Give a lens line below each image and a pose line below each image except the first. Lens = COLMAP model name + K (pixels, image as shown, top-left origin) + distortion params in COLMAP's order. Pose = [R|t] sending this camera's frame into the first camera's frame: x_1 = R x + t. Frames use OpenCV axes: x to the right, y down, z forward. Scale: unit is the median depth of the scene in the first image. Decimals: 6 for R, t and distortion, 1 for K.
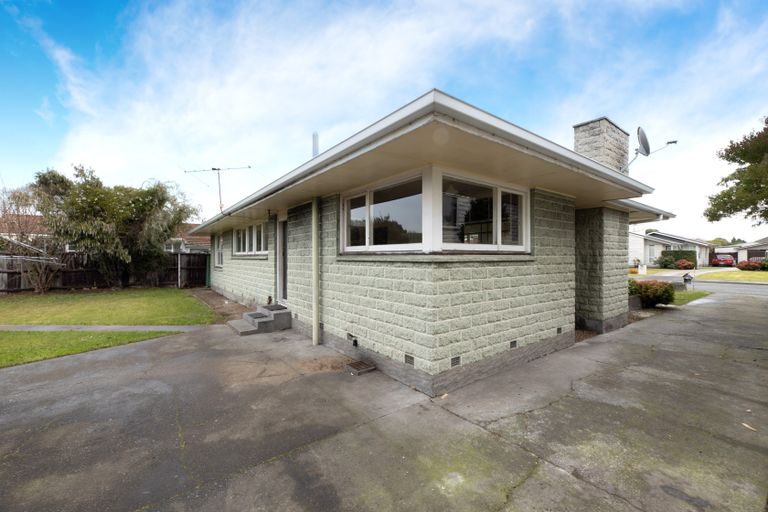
lens RADIAL K [[322.7, 0, 384.0], [0, 322.7, 256.0], [0, 0, 1]] dist [-0.000186, -0.000200]
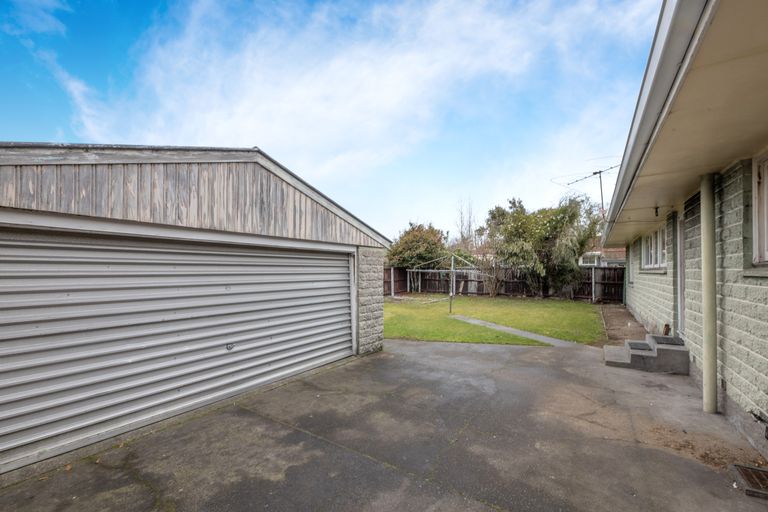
lens RADIAL K [[321.1, 0, 383.9], [0, 321.1, 266.0], [0, 0, 1]] dist [0.000285, -0.000184]
pose [[0.331052, -0.012996, -0.943523, 0.137477], [0.000359, 0.999907, -0.013647, 0.002341], [0.943612, 0.004179, 0.331026, 0.166821]]
